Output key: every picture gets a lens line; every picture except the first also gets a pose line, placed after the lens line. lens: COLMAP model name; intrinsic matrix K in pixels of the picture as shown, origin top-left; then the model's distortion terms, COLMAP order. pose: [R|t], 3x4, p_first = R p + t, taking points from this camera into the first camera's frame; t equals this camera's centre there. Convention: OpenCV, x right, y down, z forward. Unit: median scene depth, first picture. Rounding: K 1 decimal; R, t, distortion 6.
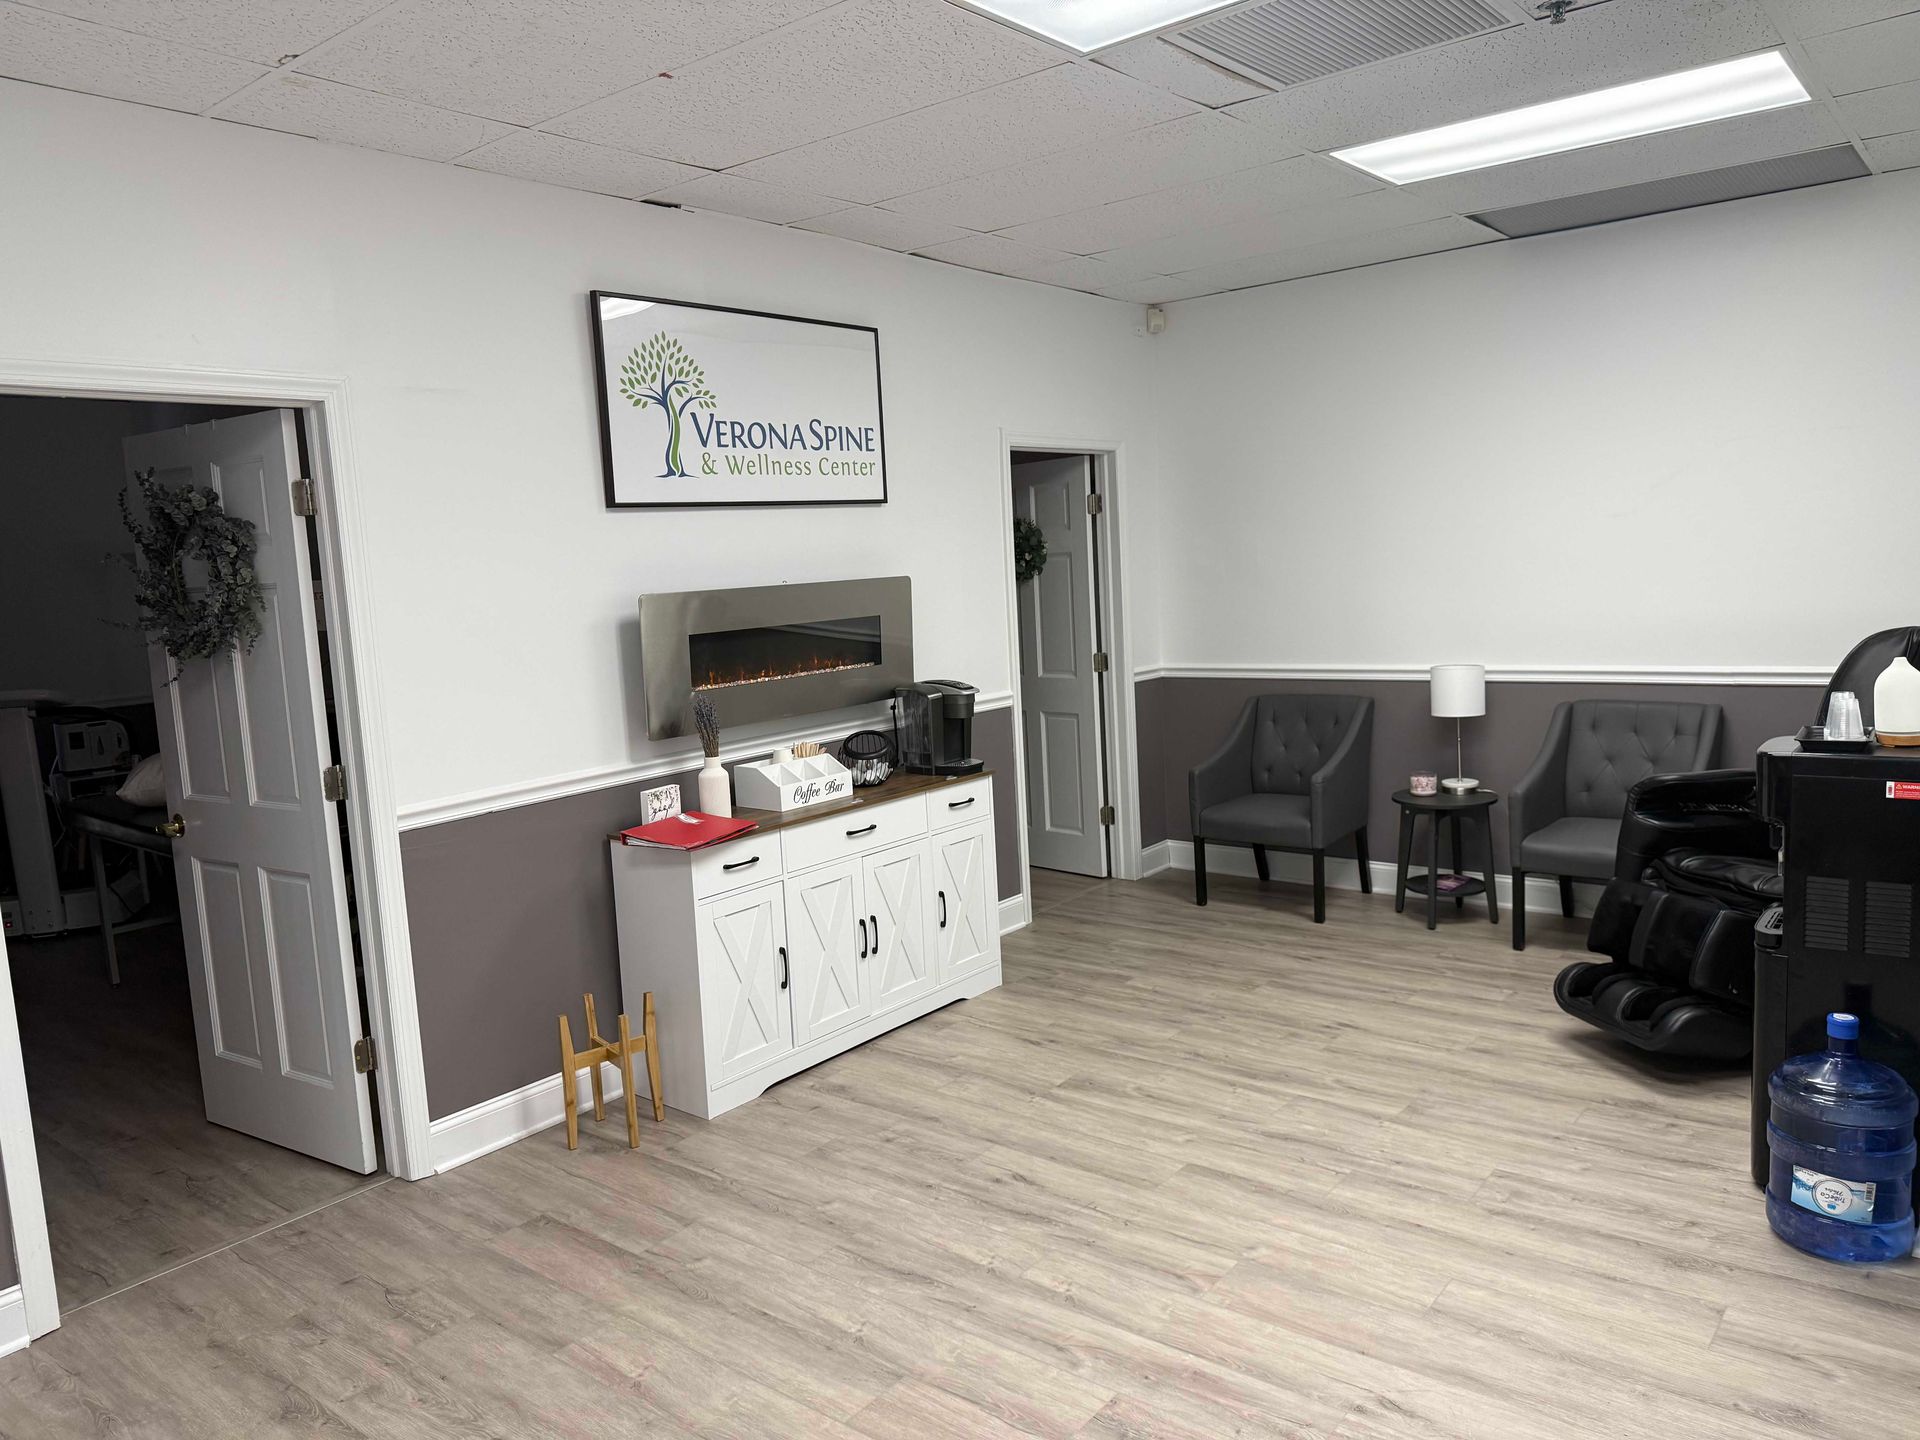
lens RADIAL K [[1347.6, 0, 935.9], [0, 1347.6, 748.0], [0, 0, 1]] dist [0.066552, -0.095452]
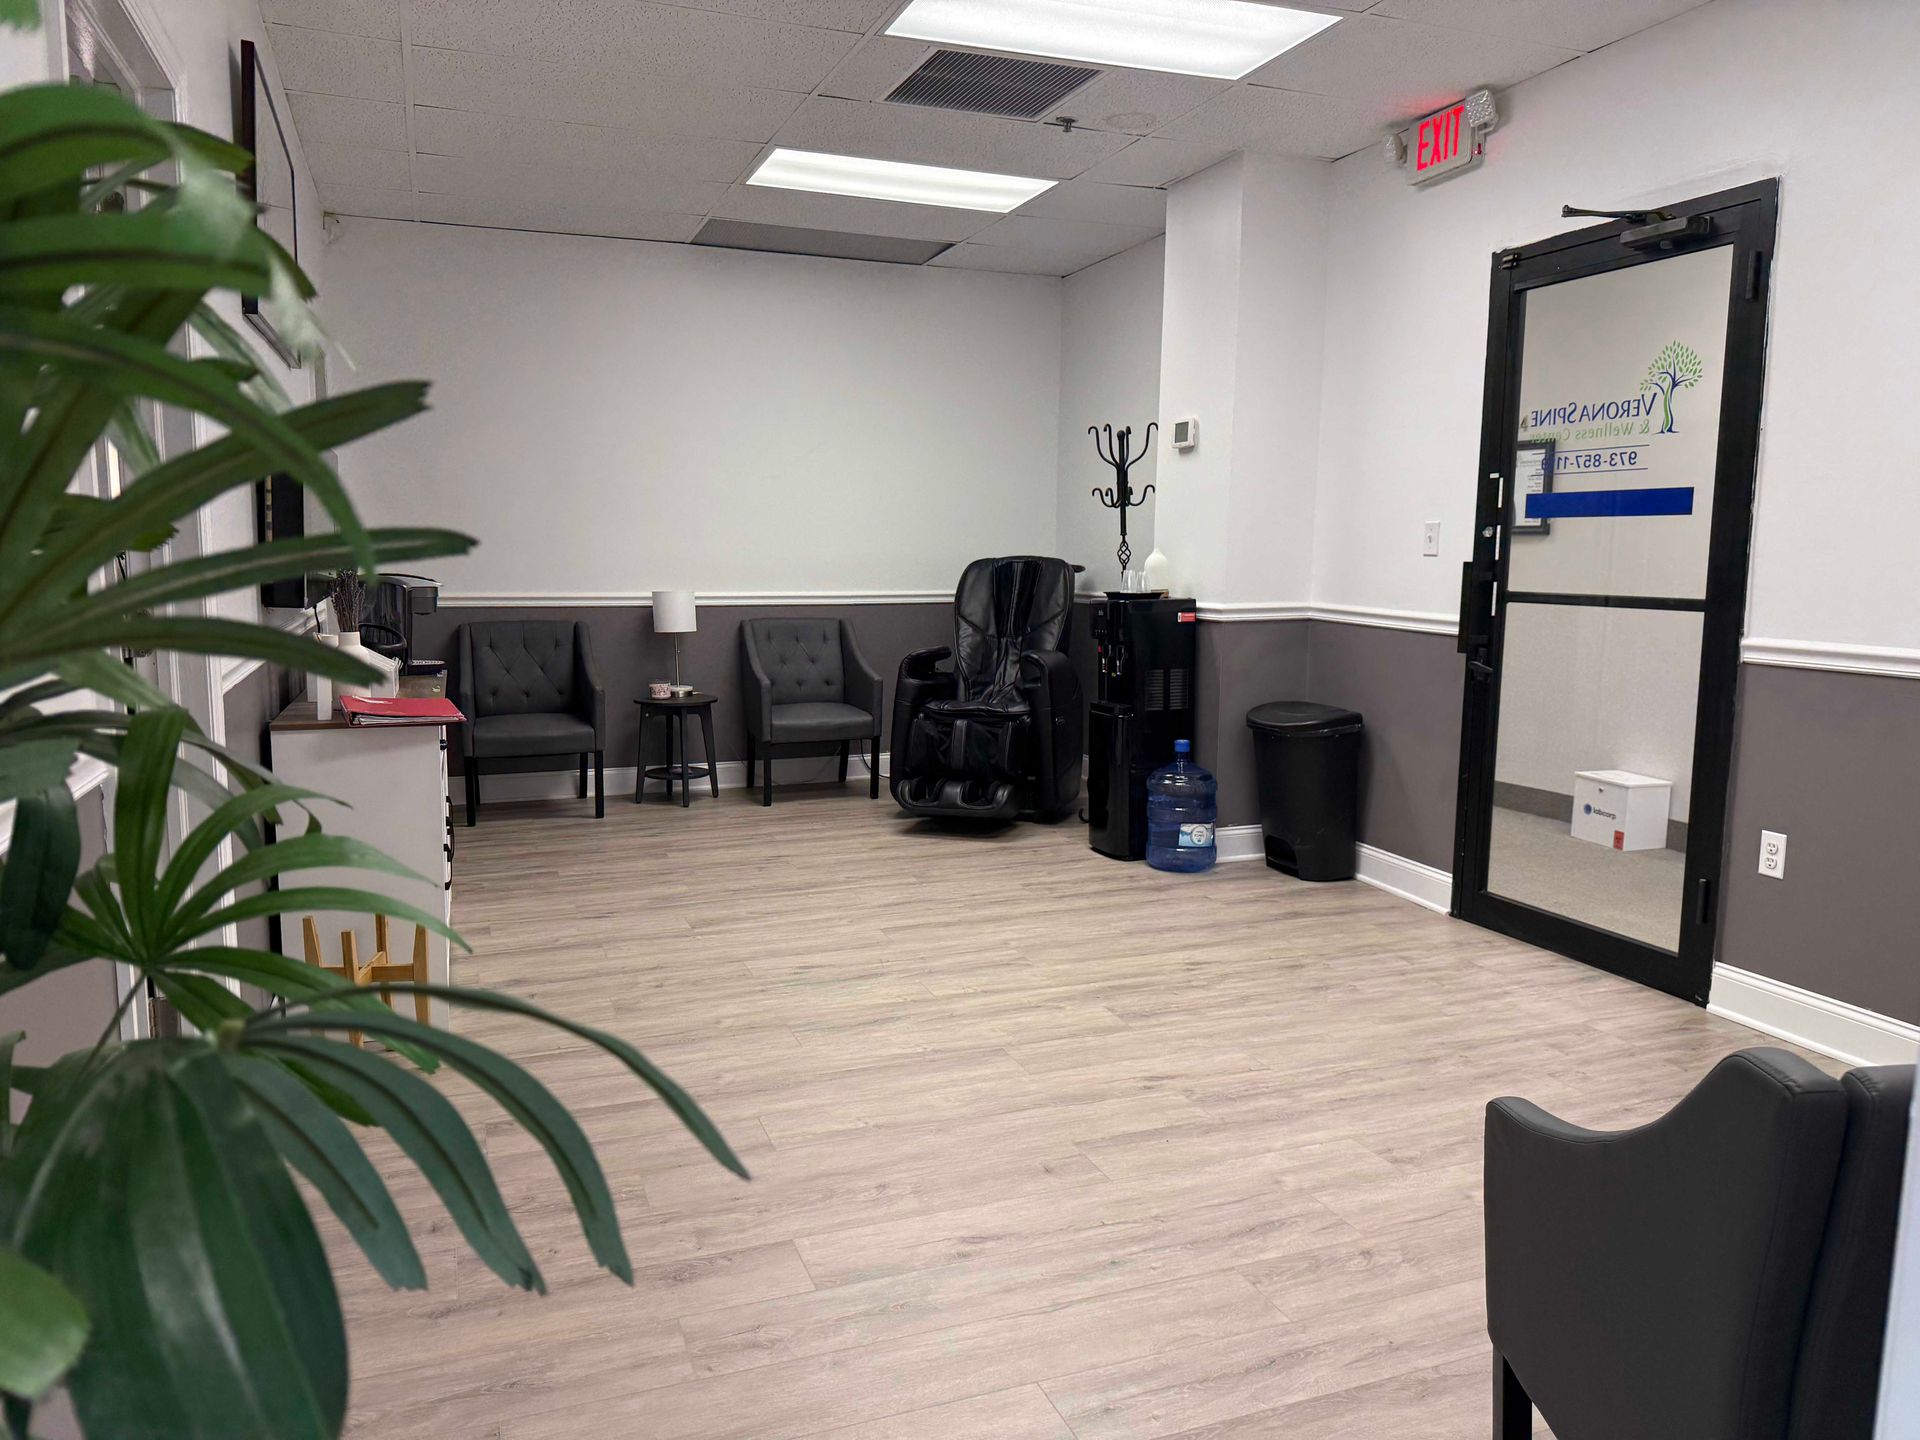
lens RADIAL K [[1367.8, 0, 948.1], [0, 1367.8, 723.2], [0, 0, 1]] dist [0.276368, -0.513937]
pose [[0.495214, -0.050545, 0.867299, -0.745406], [0.088730, 0.996028, 0.007383, 0.090121], [-0.864228, 0.073300, 0.497732, 0.235254]]
